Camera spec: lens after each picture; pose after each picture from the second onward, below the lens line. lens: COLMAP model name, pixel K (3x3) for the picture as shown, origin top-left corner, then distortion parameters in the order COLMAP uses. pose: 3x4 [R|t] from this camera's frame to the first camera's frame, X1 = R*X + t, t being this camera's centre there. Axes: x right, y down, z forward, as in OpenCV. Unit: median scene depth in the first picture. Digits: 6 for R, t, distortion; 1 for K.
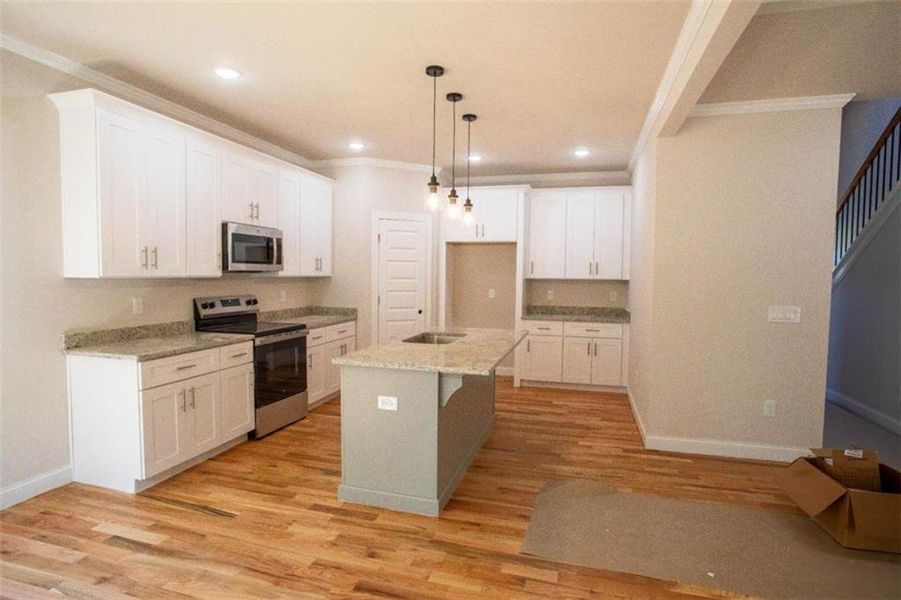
lens RADIAL K [[473.6, 0, 444.5], [0, 473.6, 300.7], [0, 0, 1]] dist [-0.074635, 0.039003]
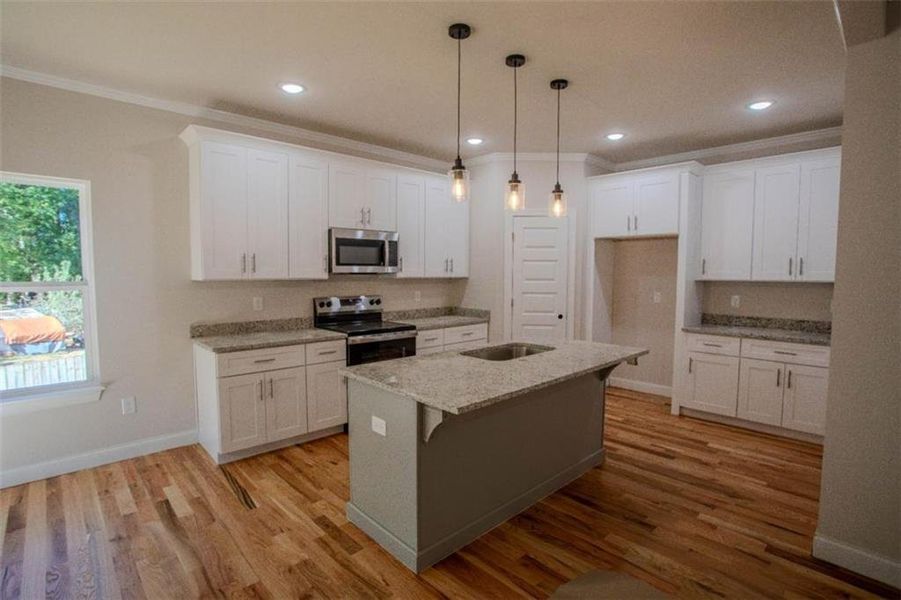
lens RADIAL K [[437.6, 0, 447.4], [0, 437.6, 300.3], [0, 0, 1]] dist [-0.067594, 0.029349]
pose [[0.864973, 0.026280, -0.501129, 0.274589], [-0.023386, 0.999654, 0.012058, -0.019650], [0.501273, 0.001289, 0.865288, 0.259154]]
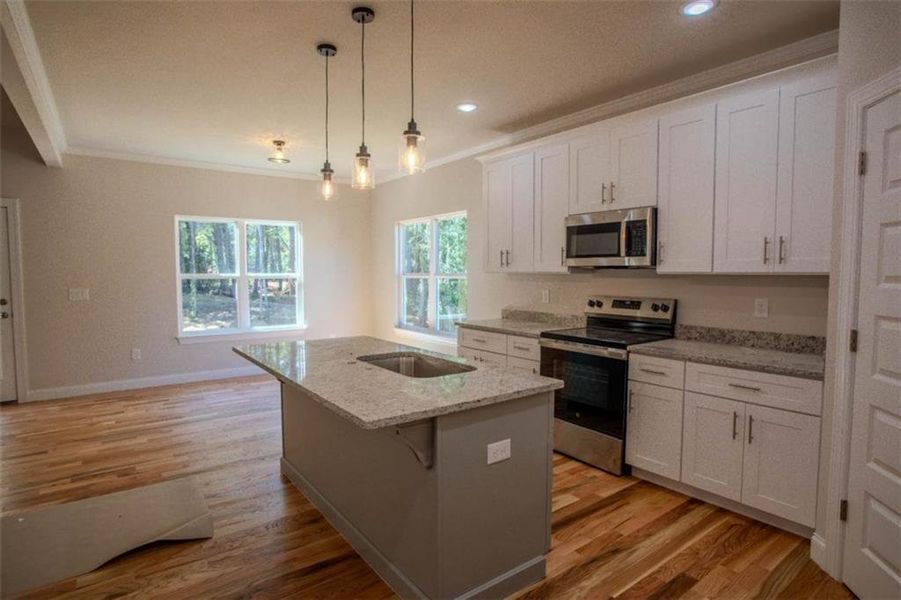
lens RADIAL K [[473.6, 0, 444.5], [0, 473.6, 300.7], [0, 0, 1]] dist [-0.074635, 0.039003]
pose [[-0.599850, 0.037963, -0.799211, 0.466105], [-0.050681, 0.995065, 0.085305, -0.064824], [0.798506, 0.091675, -0.594966, 1.385897]]
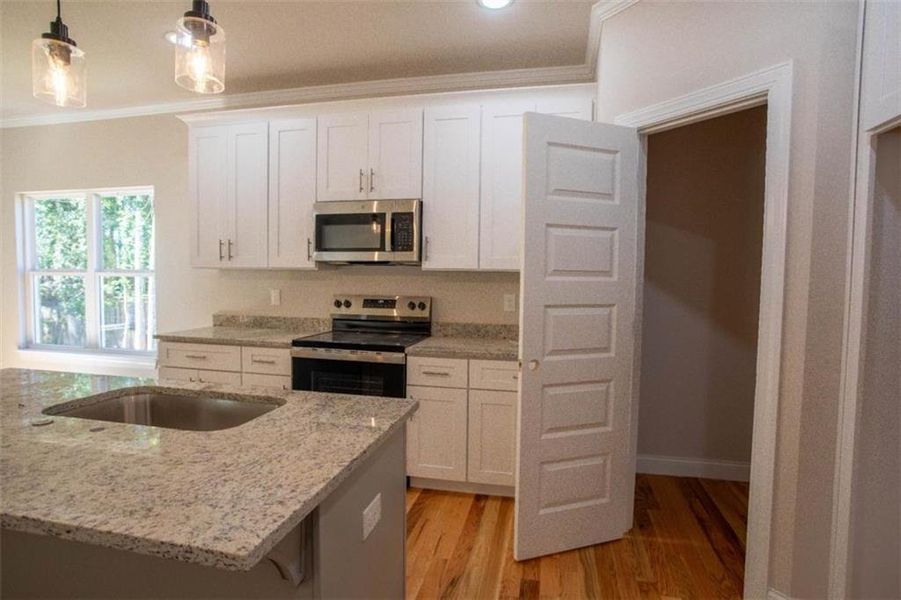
lens RADIAL K [[473.6, 0, 444.5], [0, 473.6, 300.7], [0, 0, 1]] dist [-0.074635, 0.039003]
pose [[0.066371, 0.041306, -0.996940, 0.381836], [-0.067972, 0.997009, 0.036783, -0.041363], [0.995477, 0.065322, 0.068980, 1.176345]]
